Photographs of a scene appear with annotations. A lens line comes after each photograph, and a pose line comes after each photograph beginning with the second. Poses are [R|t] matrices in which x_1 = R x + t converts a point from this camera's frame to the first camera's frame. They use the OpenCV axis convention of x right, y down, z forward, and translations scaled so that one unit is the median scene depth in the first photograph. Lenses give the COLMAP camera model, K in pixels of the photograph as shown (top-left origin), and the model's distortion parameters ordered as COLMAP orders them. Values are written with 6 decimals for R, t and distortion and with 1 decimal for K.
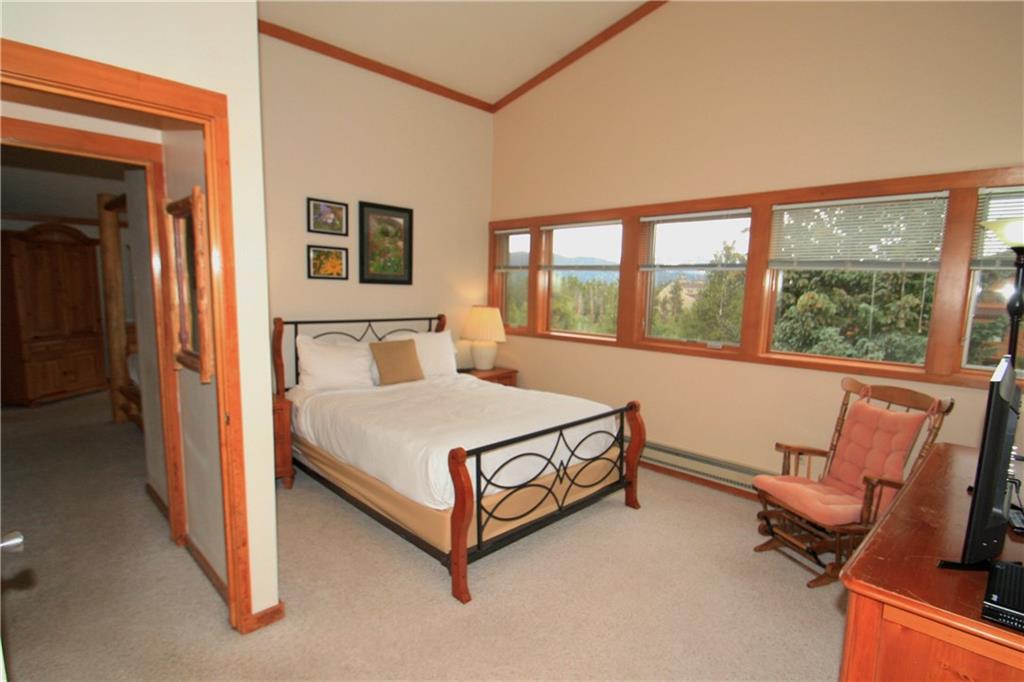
lens RADIAL K [[501.0, 0, 513.1], [0, 501.0, 358.2], [0, 0, 1]] dist [0.002075, -0.000390]
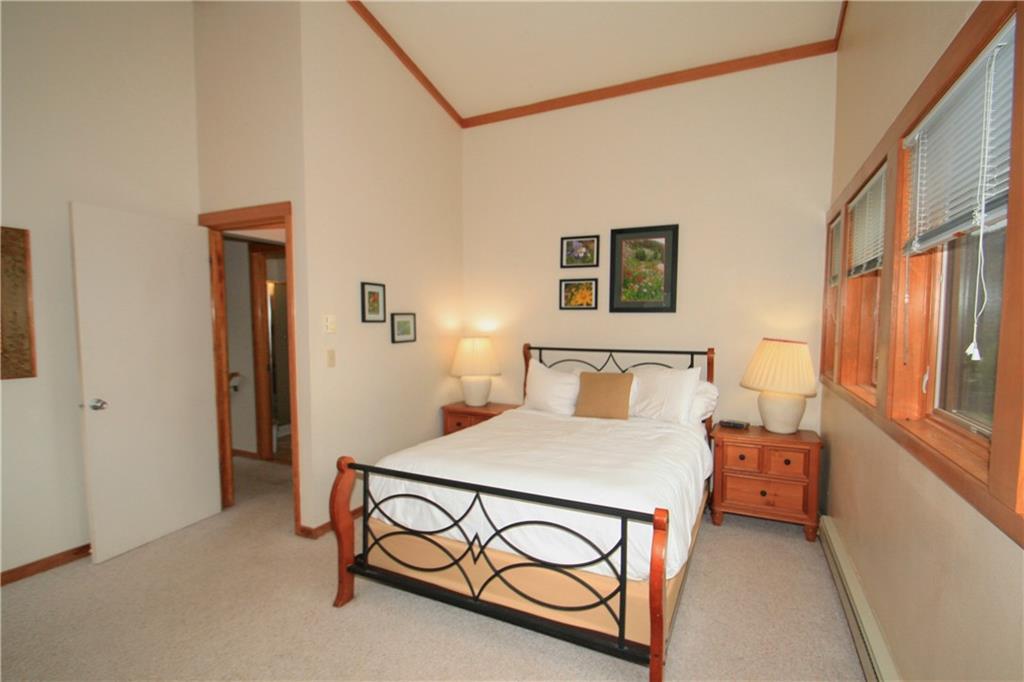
lens RADIAL K [[479.6, 0, 509.6], [0, 479.6, 355.1], [0, 0, 1]] dist [0.017417, -0.017623]
pose [[0.326046, 0.046349, -0.944217, 0.543042], [-0.126110, 0.992003, 0.005148, -0.048891], [0.936905, 0.117396, 0.329283, 0.539881]]
